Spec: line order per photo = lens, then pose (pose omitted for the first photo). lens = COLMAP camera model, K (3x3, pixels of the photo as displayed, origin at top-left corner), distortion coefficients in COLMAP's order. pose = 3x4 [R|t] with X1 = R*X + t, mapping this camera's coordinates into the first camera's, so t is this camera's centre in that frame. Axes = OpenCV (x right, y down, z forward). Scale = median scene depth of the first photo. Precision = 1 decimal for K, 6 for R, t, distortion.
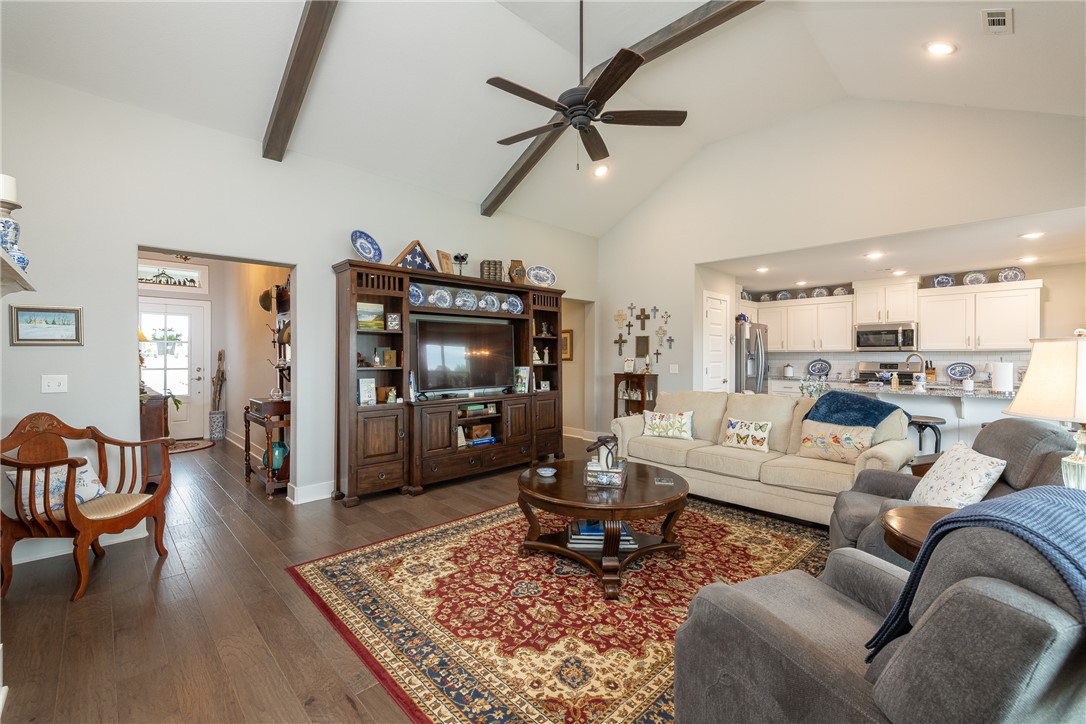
lens RADIAL K [[468.0, 0, 526.8], [0, 468.0, 359.8], [0, 0, 1]] dist [-0.001054, -0.001162]
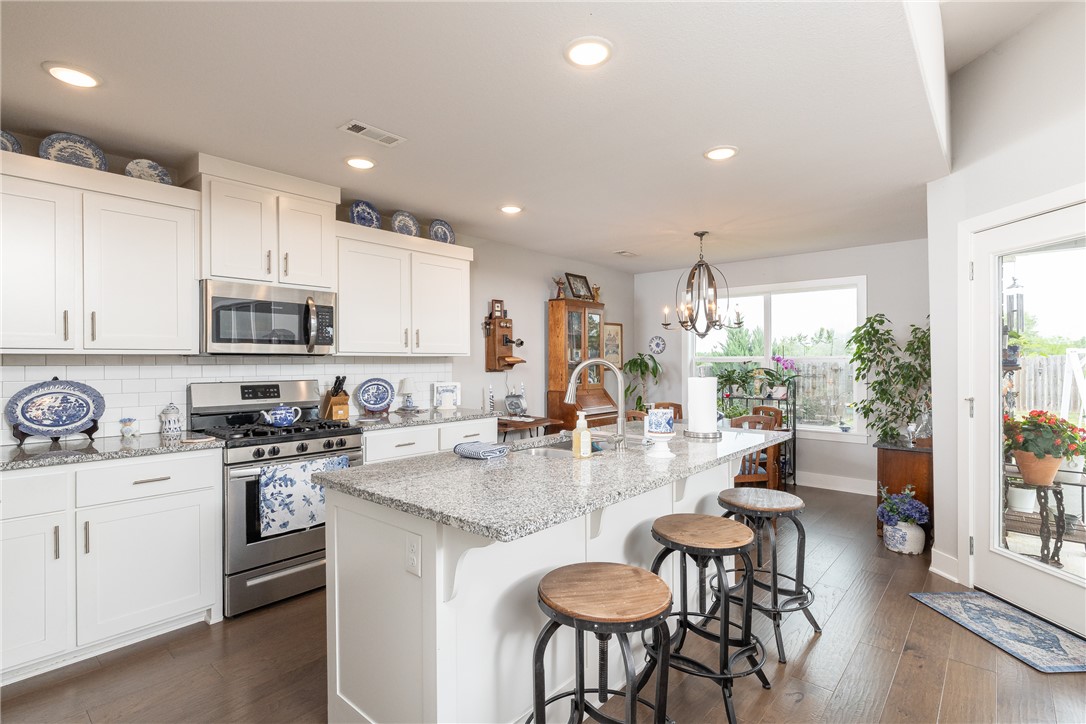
lens RADIAL K [[520.5, 0, 544.7], [0, 520.5, 360.3], [0, 0, 1]] dist [-0.003044, 0.000493]
pose [[-0.083094, 0.002210, 0.996539, 0.311018], [0.009159, 0.999957, -0.001454, -0.011012], [-0.996500, 0.009006, -0.083110, 0.820029]]
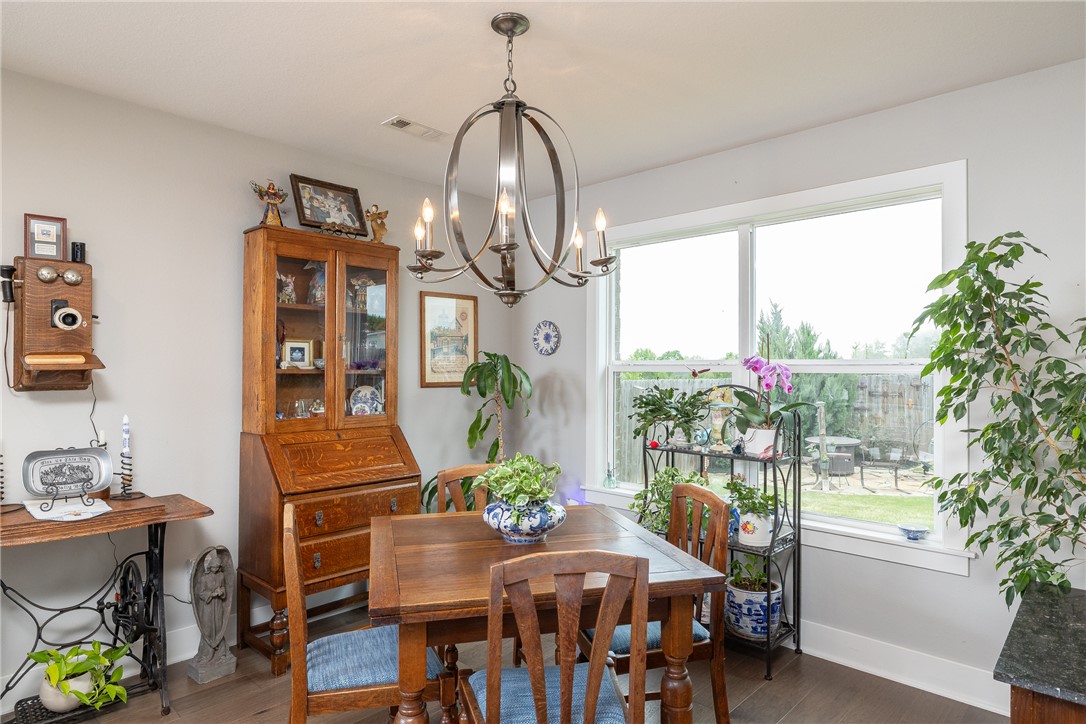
lens RADIAL K [[631.6, 0, 535.2], [0, 631.6, 363.7], [0, 0, 1]] dist [-0.001186, -0.001071]
pose [[-0.042649, 0.012663, 0.999010, 0.661607], [0.002645, 0.999918, -0.012562, -0.006899], [-0.999087, 0.002107, -0.042679, 0.563009]]
